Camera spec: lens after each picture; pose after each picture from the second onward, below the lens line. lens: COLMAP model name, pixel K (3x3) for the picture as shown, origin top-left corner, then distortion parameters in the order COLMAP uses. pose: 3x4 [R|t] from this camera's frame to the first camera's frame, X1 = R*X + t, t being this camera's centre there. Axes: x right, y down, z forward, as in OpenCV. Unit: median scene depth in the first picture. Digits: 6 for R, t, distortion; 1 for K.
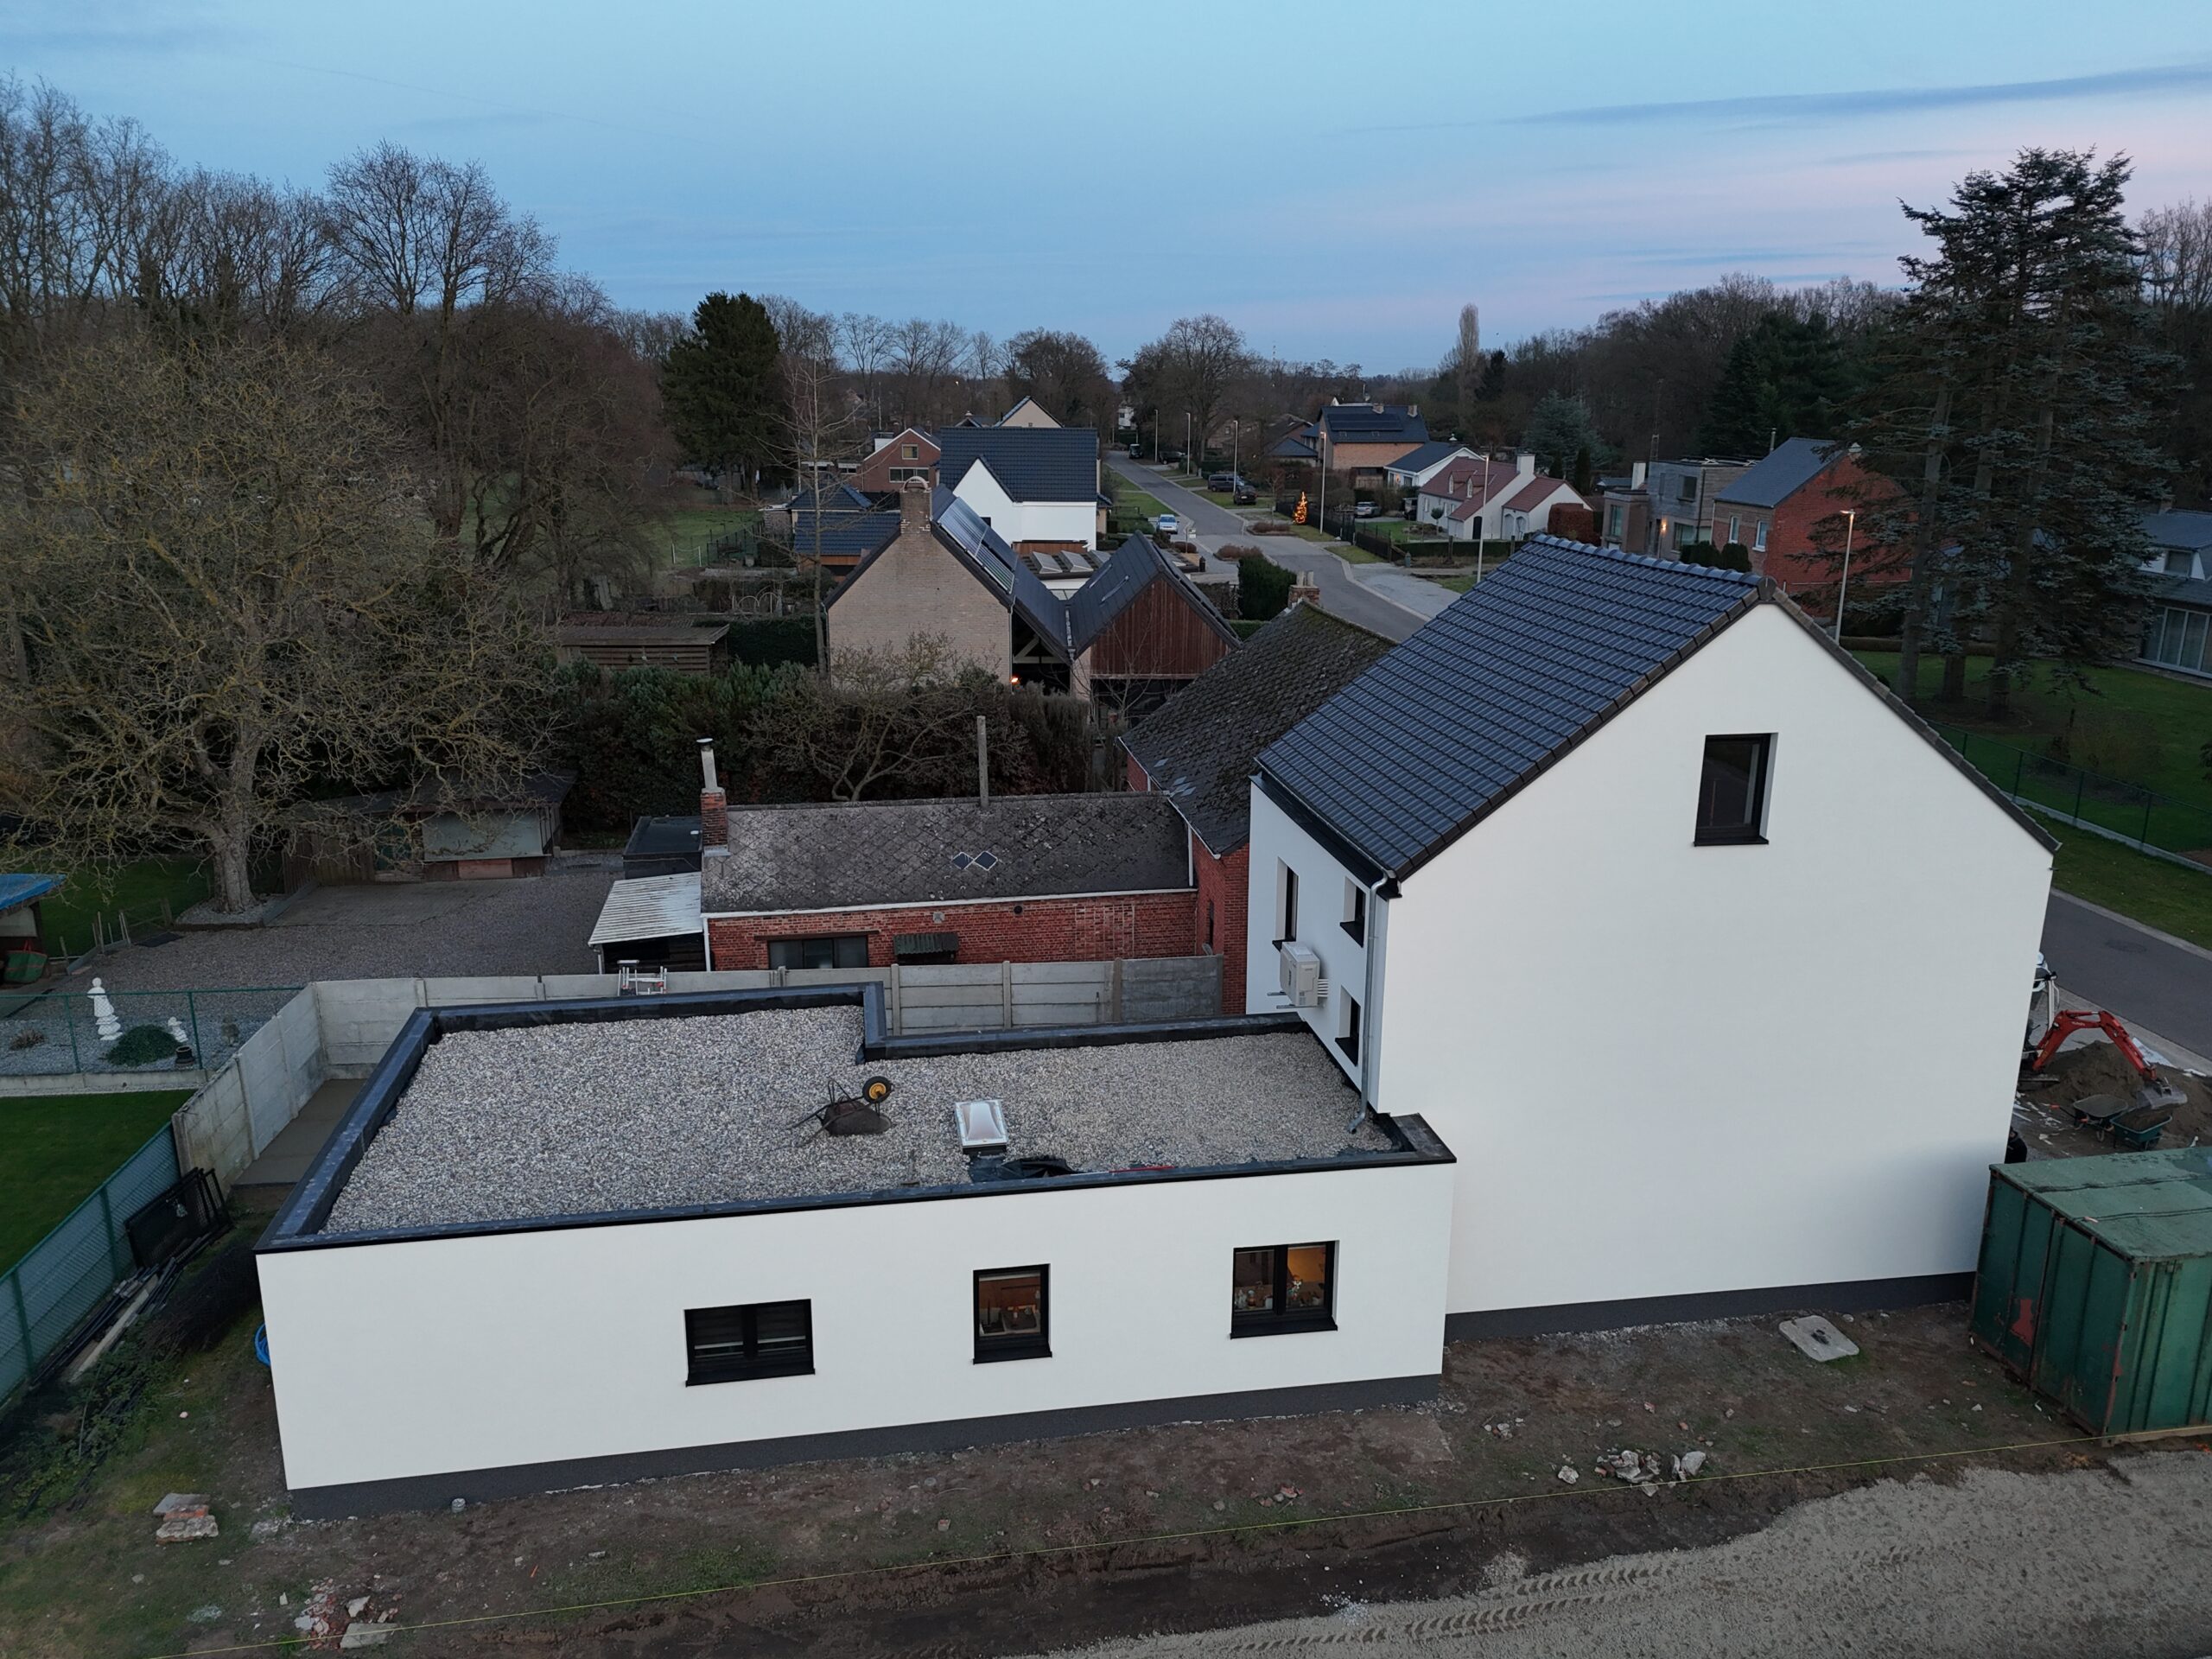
lens RADIAL K [[1605.0, 0, 1109.4], [0, 1605.0, 836.0], [0, 0, 1]] dist [0.089140, -0.089766]
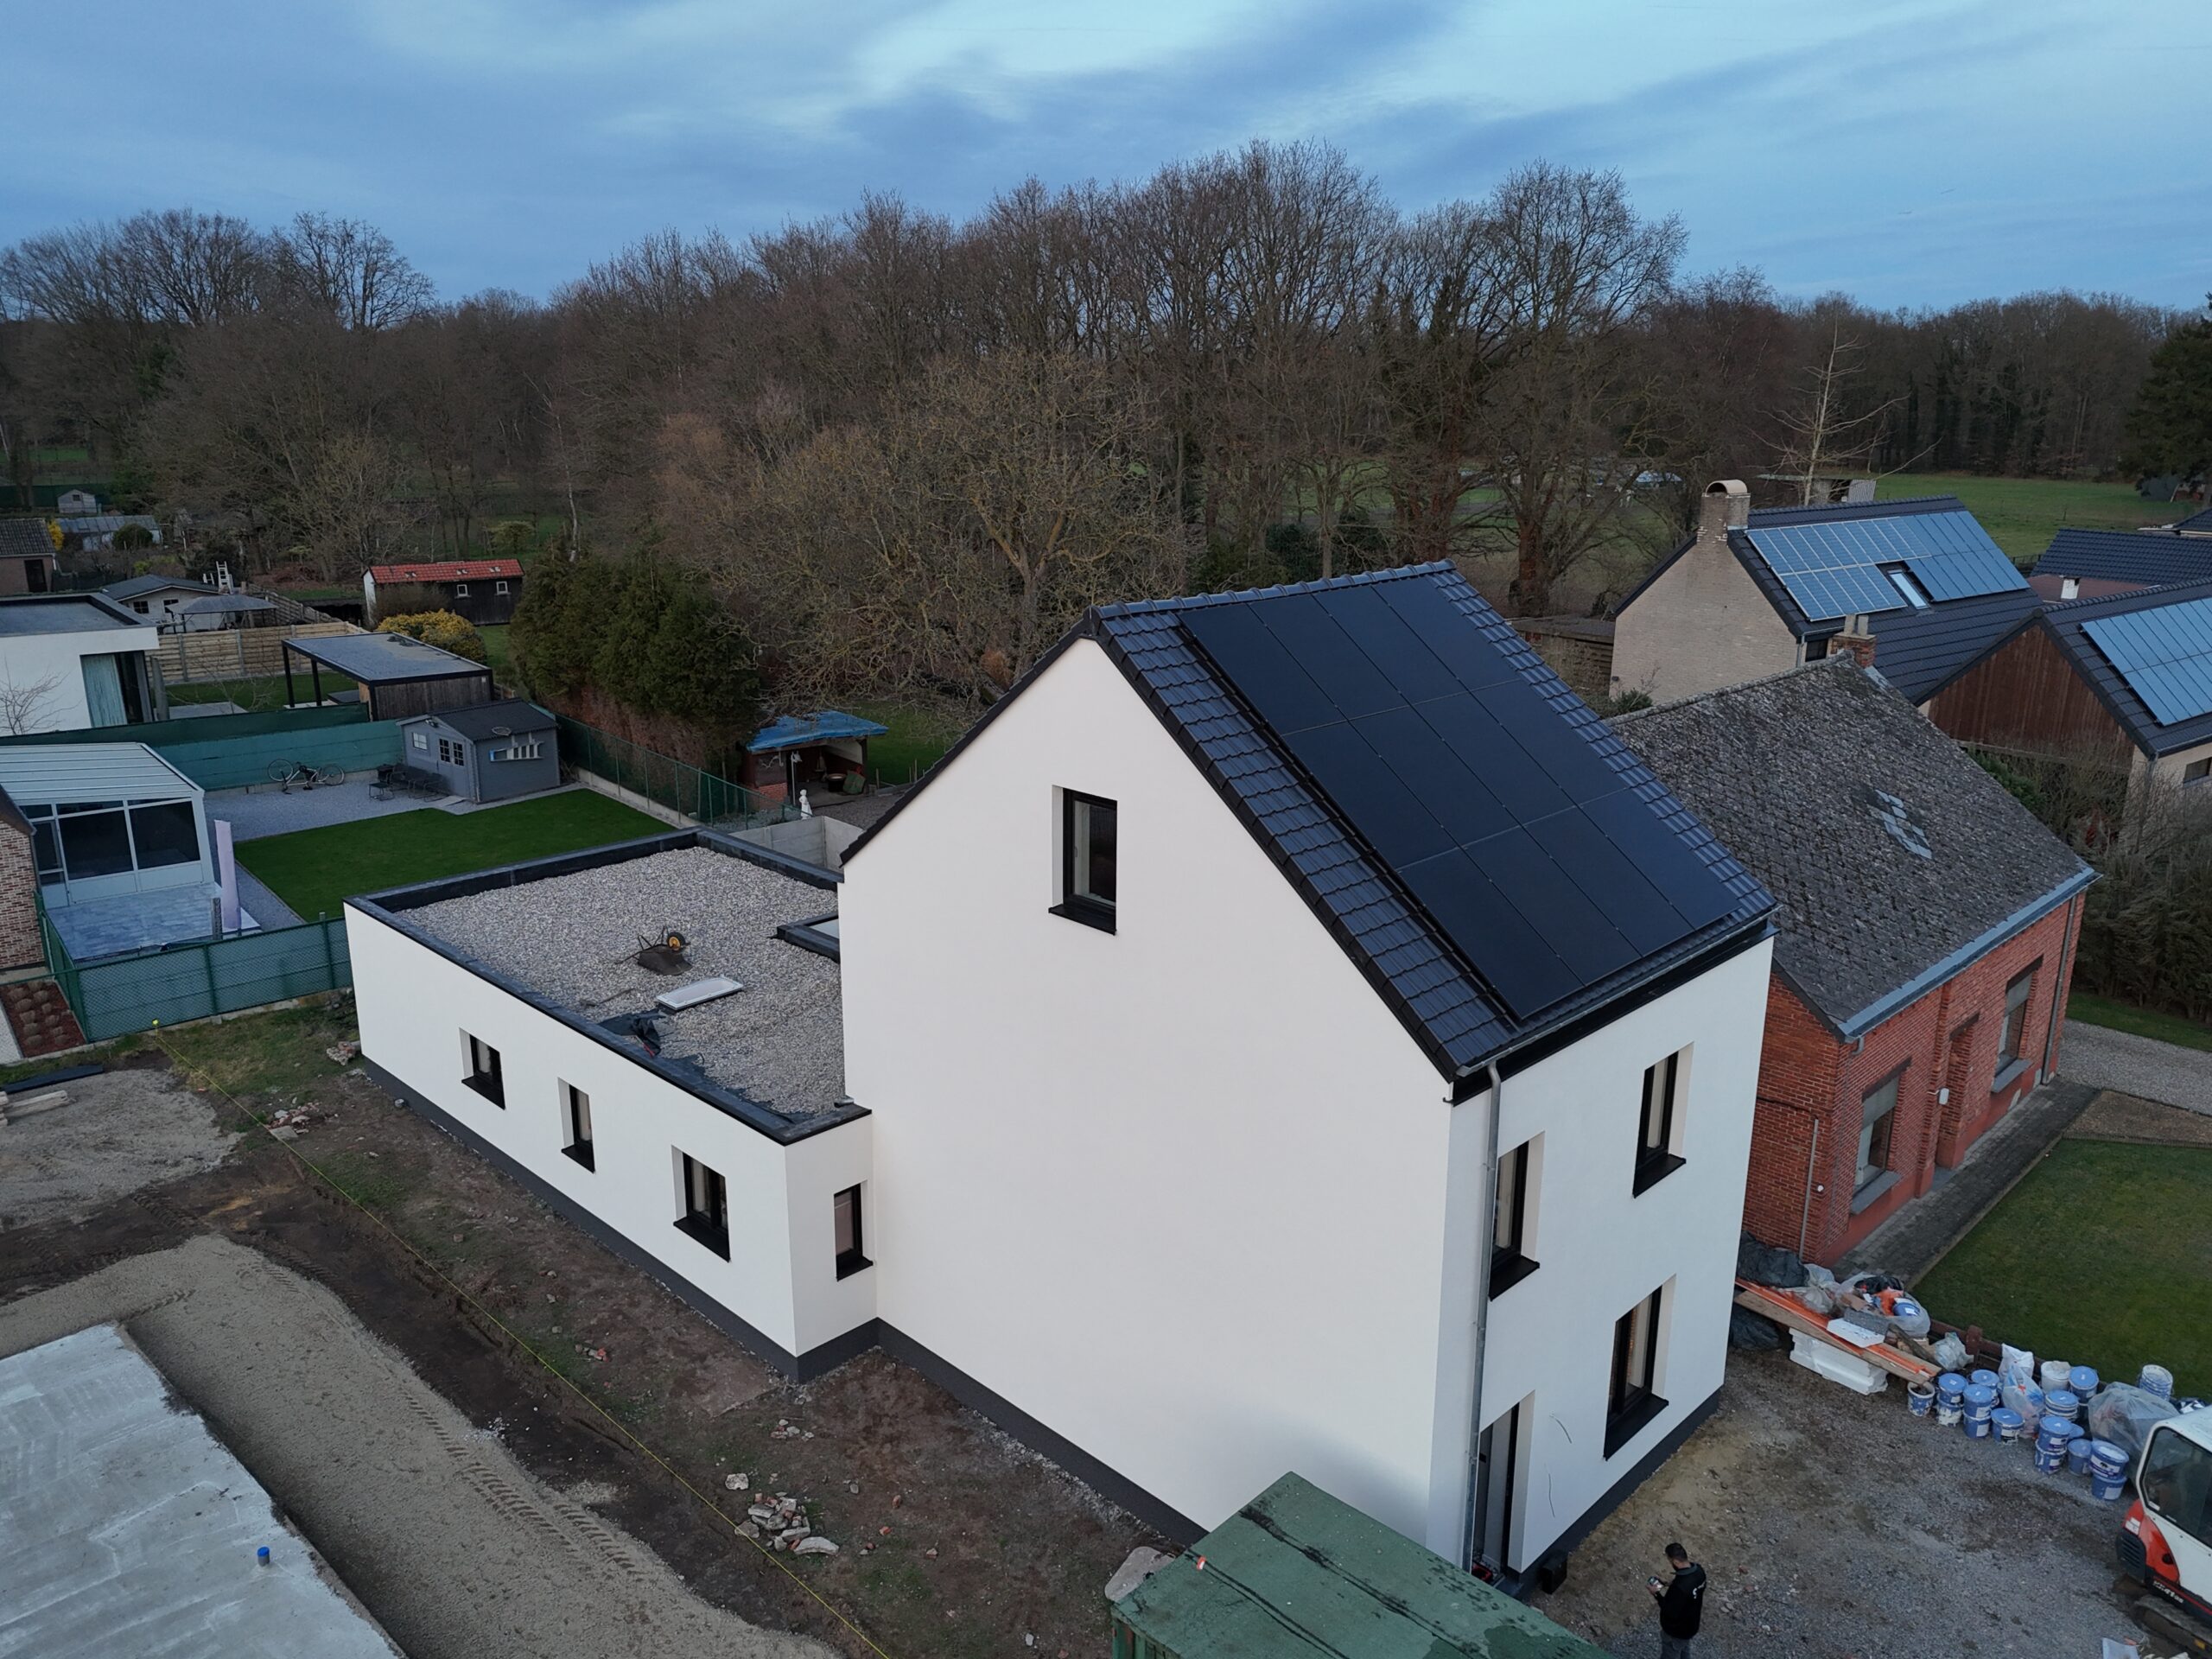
lens RADIAL K [[1615.3, 0, 1112.4], [0, 1615.3, 827.0], [0, 0, 1]] dist [0.058685, -0.045575]
pose [[0.586165, 0.212271, -0.781890, 0.674519], [-0.217631, 0.970852, 0.100418, -0.084953], [0.780415, 0.111301, 0.615276, 0.324252]]
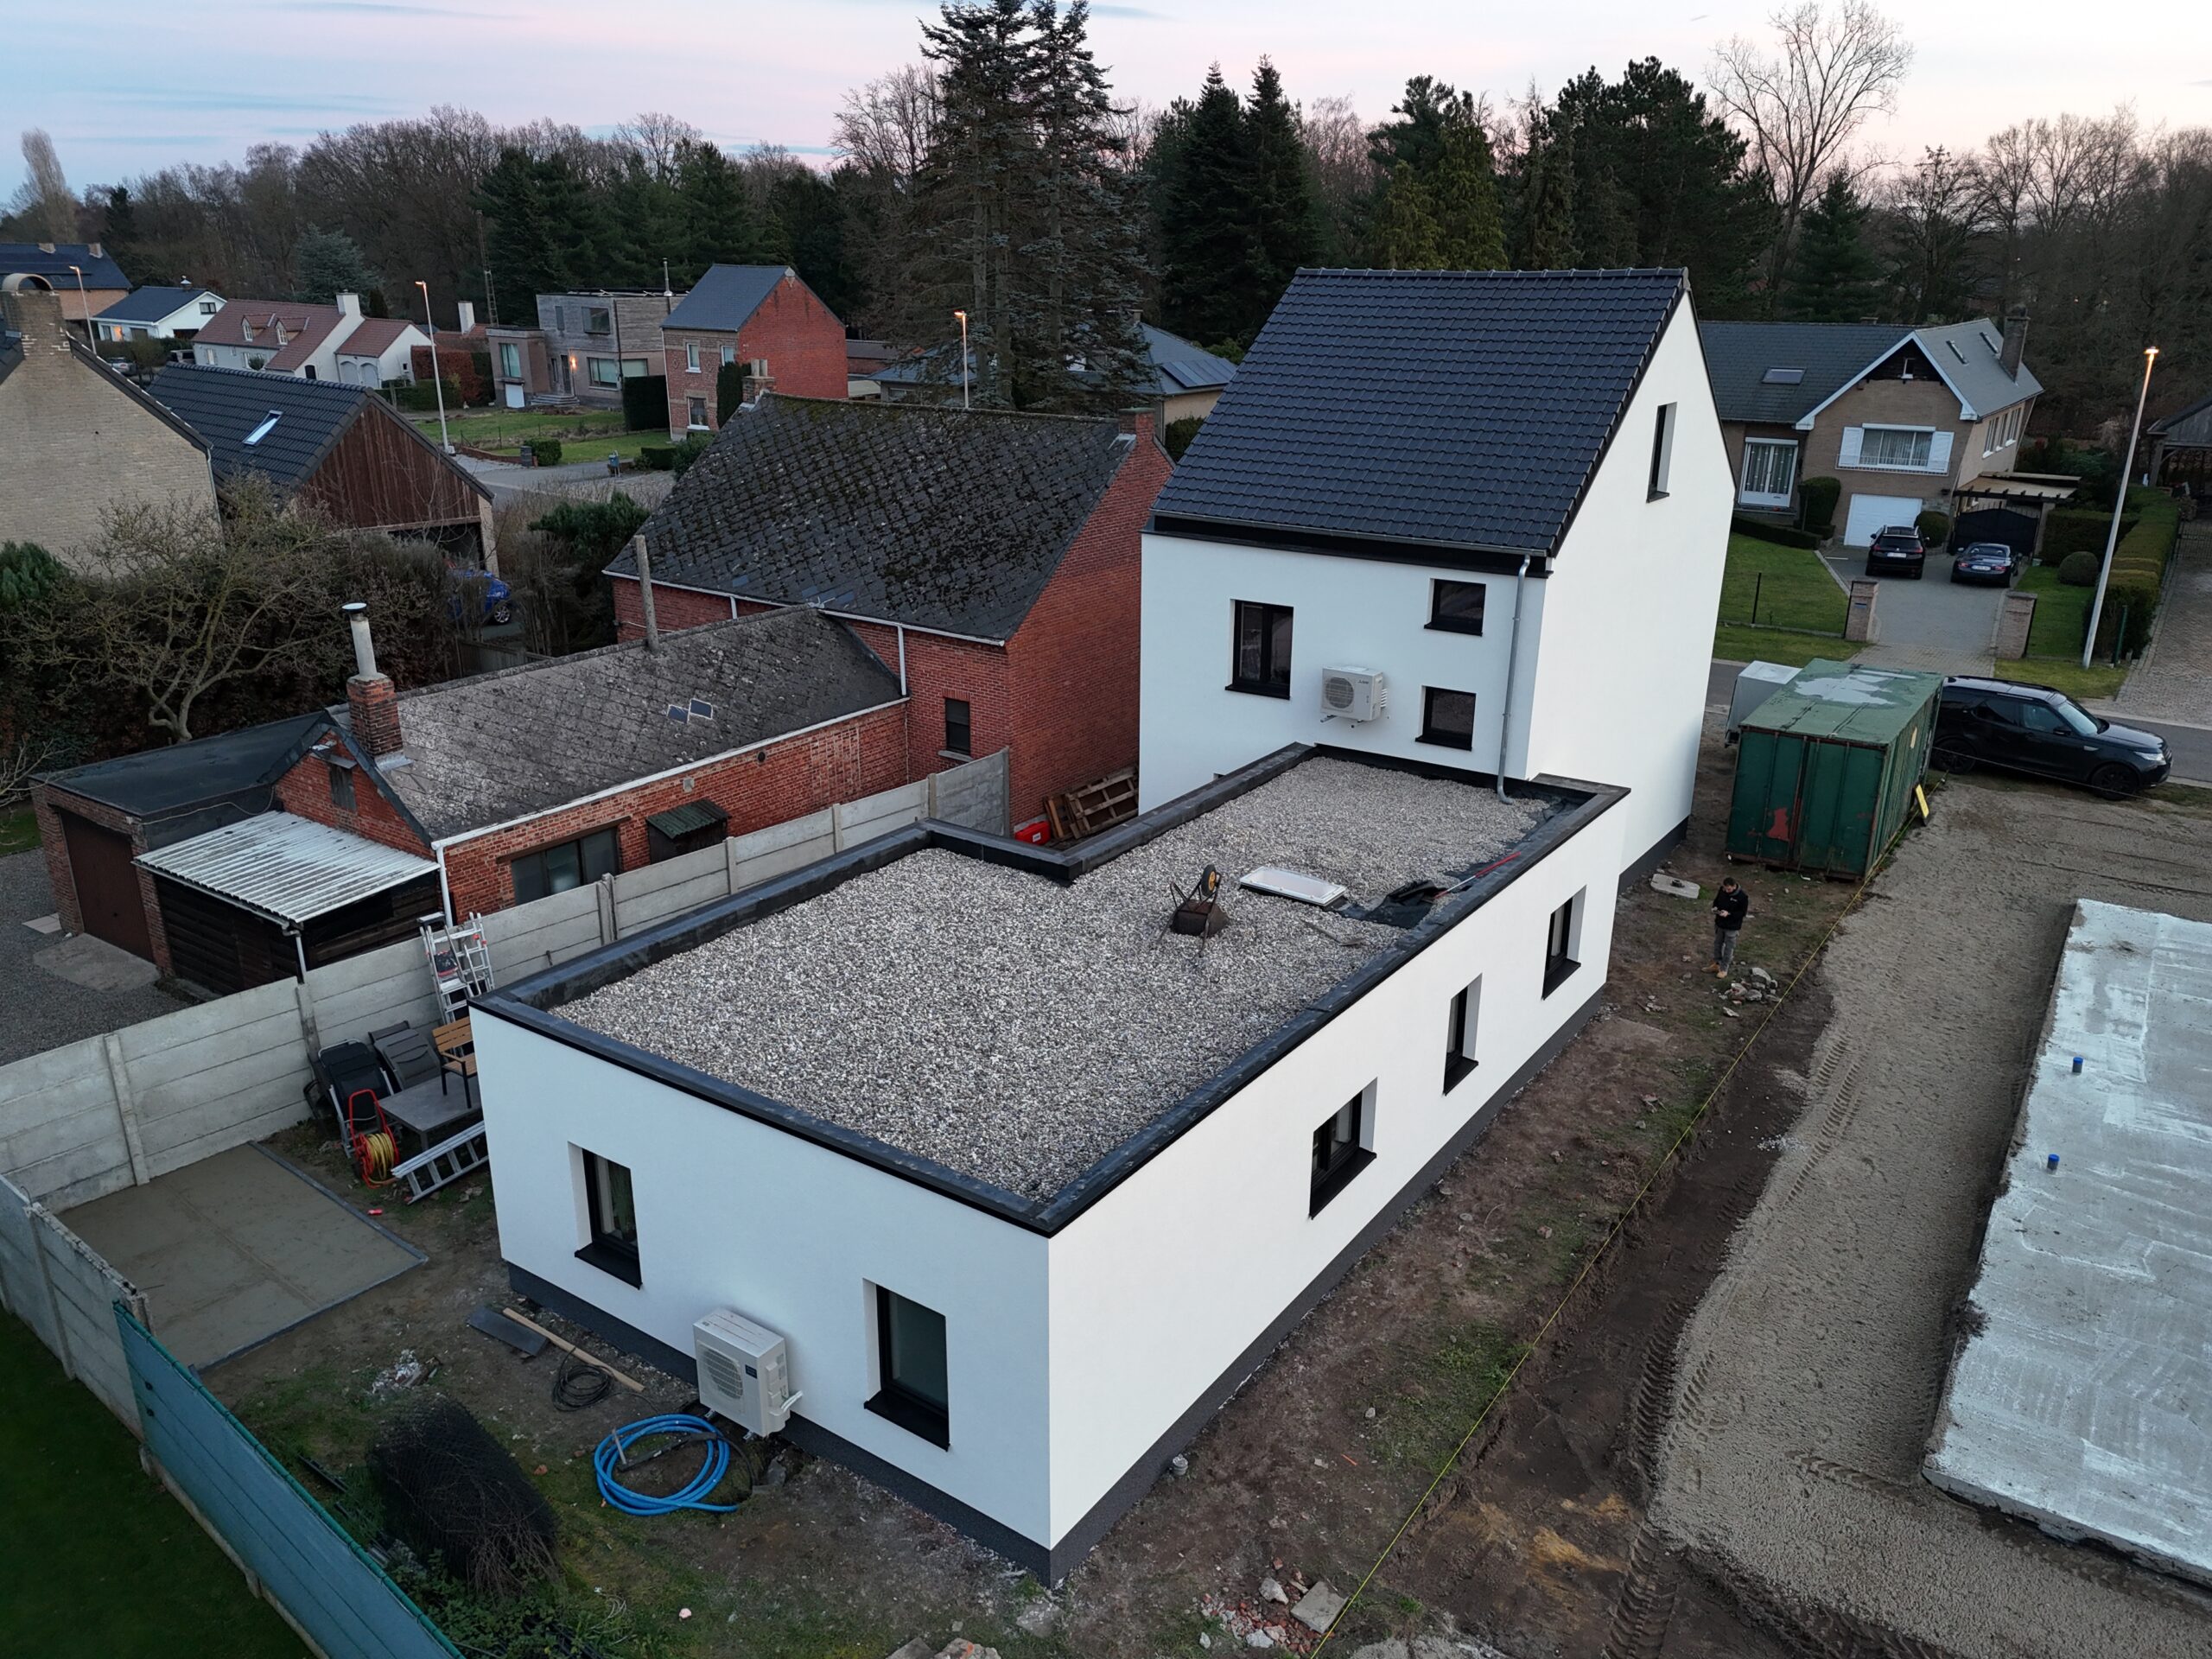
lens RADIAL K [[1605.0, 0, 1109.4], [0, 1605.0, 836.0], [0, 0, 1]] dist [0.089140, -0.089766]
pose [[0.700133, -0.240157, 0.672413, -0.518519], [0.188253, 0.970504, 0.150608, -0.007074], [-0.688749, 0.021138, 0.724692, 0.263509]]
